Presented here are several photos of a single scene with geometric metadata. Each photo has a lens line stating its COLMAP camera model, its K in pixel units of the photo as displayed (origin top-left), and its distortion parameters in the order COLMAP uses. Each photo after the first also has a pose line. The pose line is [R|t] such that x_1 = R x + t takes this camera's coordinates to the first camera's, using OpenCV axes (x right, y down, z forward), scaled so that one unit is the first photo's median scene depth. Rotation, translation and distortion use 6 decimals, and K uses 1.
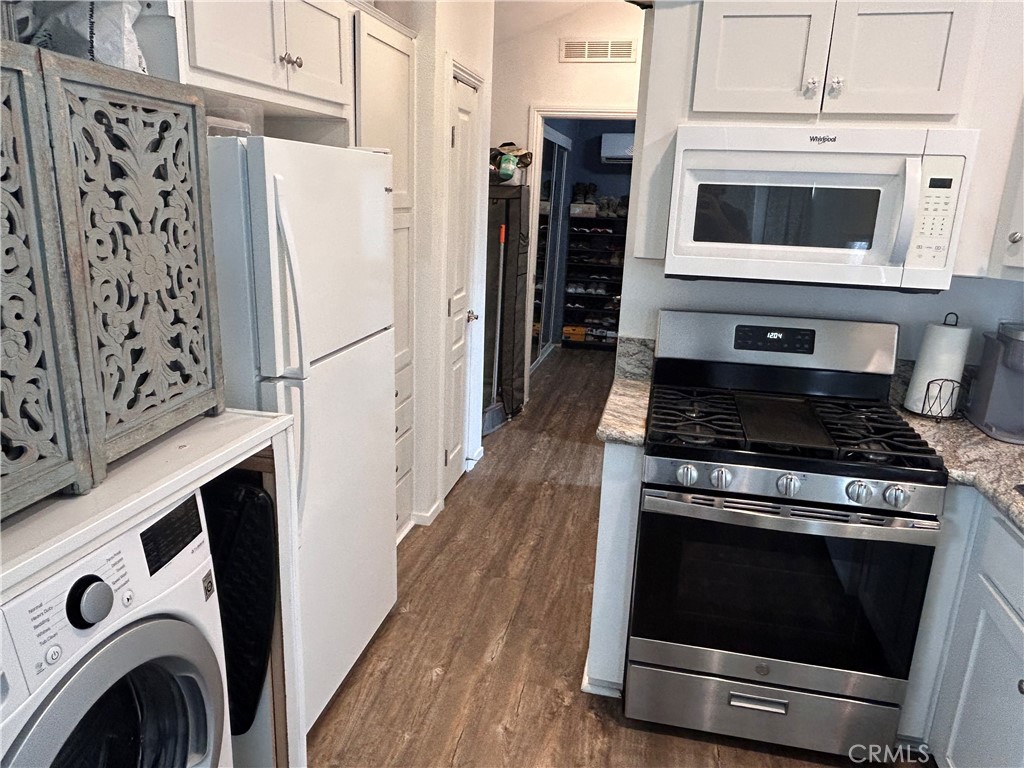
lens RADIAL K [[708.3, 0, 512.0], [0, 708.3, 384.0], [0, 0, 1]] dist [0.007232, -0.001263]
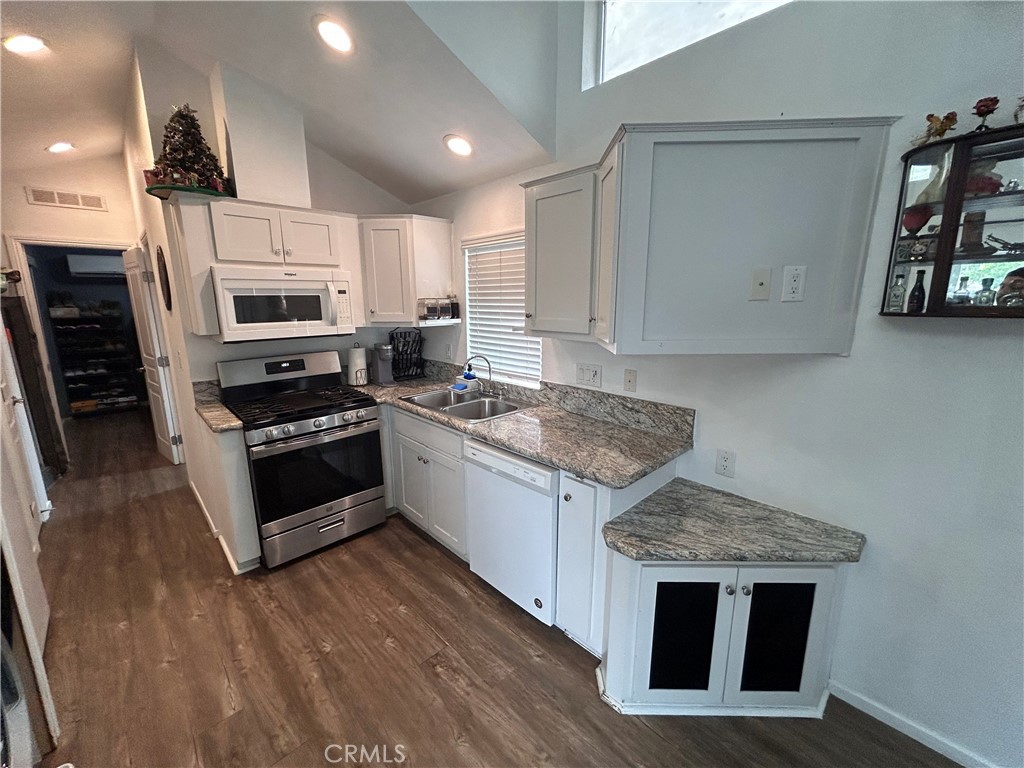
lens RADIAL K [[410.7, 0, 512.0], [0, 410.7, 384.0], [0, 0, 1]] dist [-0.000468, 0.000935]
pose [[0.555177, -0.211783, 0.804317, -0.256143], [0.241641, 0.966397, 0.087668, 0.043743], [-0.795857, 0.145685, 0.587697, -0.245741]]
